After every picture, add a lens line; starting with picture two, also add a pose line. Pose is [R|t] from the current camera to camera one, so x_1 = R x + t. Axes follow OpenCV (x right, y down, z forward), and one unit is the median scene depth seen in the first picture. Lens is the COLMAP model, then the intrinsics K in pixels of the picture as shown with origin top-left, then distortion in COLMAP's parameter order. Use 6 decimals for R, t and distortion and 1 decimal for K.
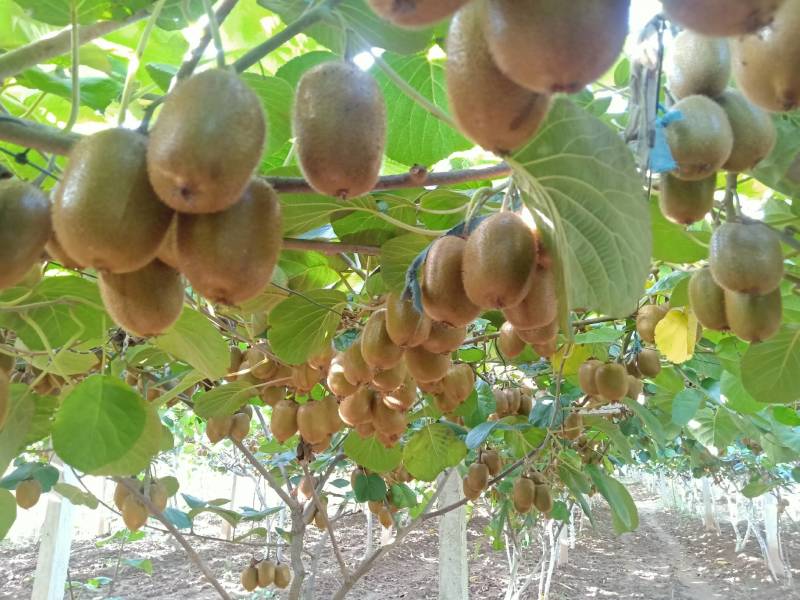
lens RADIAL K [[629.5, 0, 400.0], [0, 629.5, 300.0], [0, 0, 1]] dist [0.065545, -0.100507]
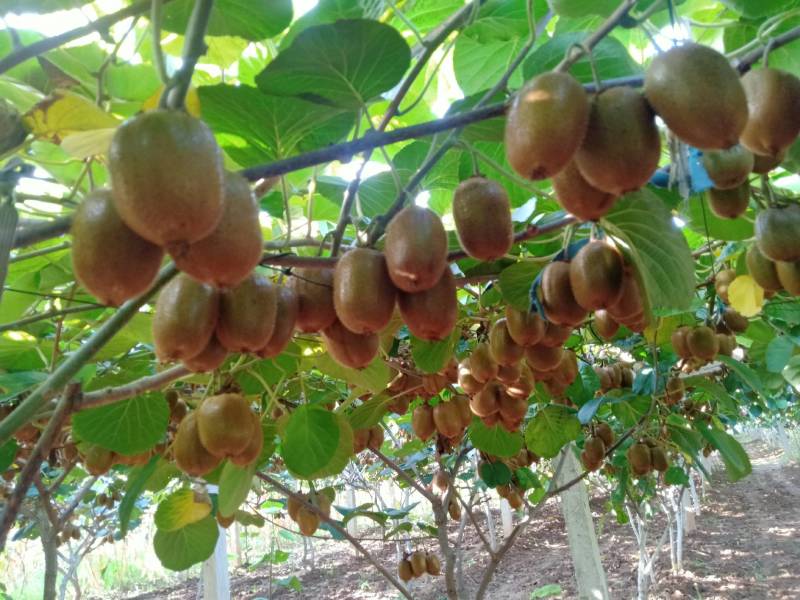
lens RADIAL K [[630.3, 0, 416.3], [0, 630.3, 302.3], [0, 0, 1]] dist [0.029046, 0.002053]
pose [[0.979870, -0.174927, -0.096208, -0.025595], [0.175078, 0.984530, -0.006937, -0.014803], [0.095933, -0.010046, 0.995337, -0.102630]]
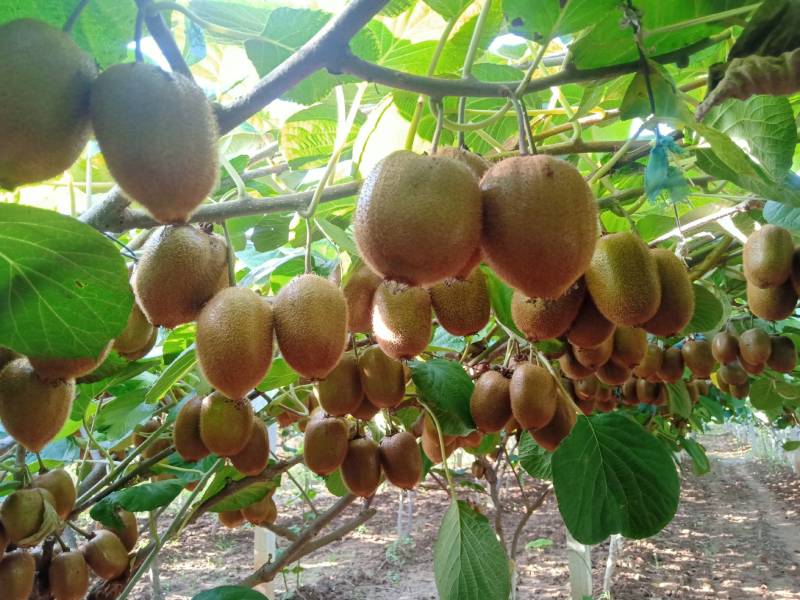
lens RADIAL K [[629.5, 0, 400.0], [0, 629.5, 300.0], [0, 0, 1]] dist [0.065545, -0.100507]
pose [[0.991531, -0.067121, -0.111177, -0.181970], [0.073192, 0.995990, 0.051448, -0.195298], [0.107278, -0.059150, 0.992468, -0.598445]]
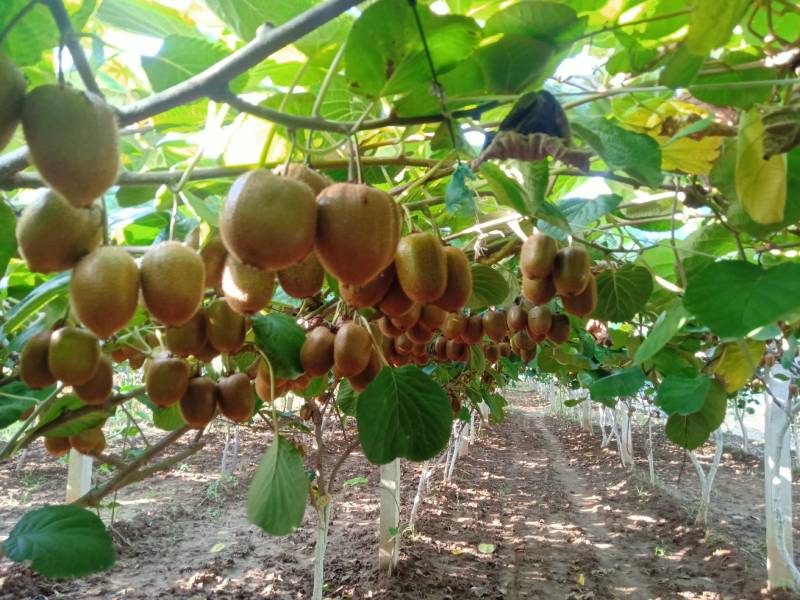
lens RADIAL K [[629.5, 0, 400.0], [0, 629.5, 300.0], [0, 0, 1]] dist [0.065545, -0.100507]
pose [[0.990677, 0.025258, 0.133868, -0.176748], [-0.043640, 0.989717, 0.136222, -0.215398], [-0.129051, -0.140794, 0.981592, -0.679777]]
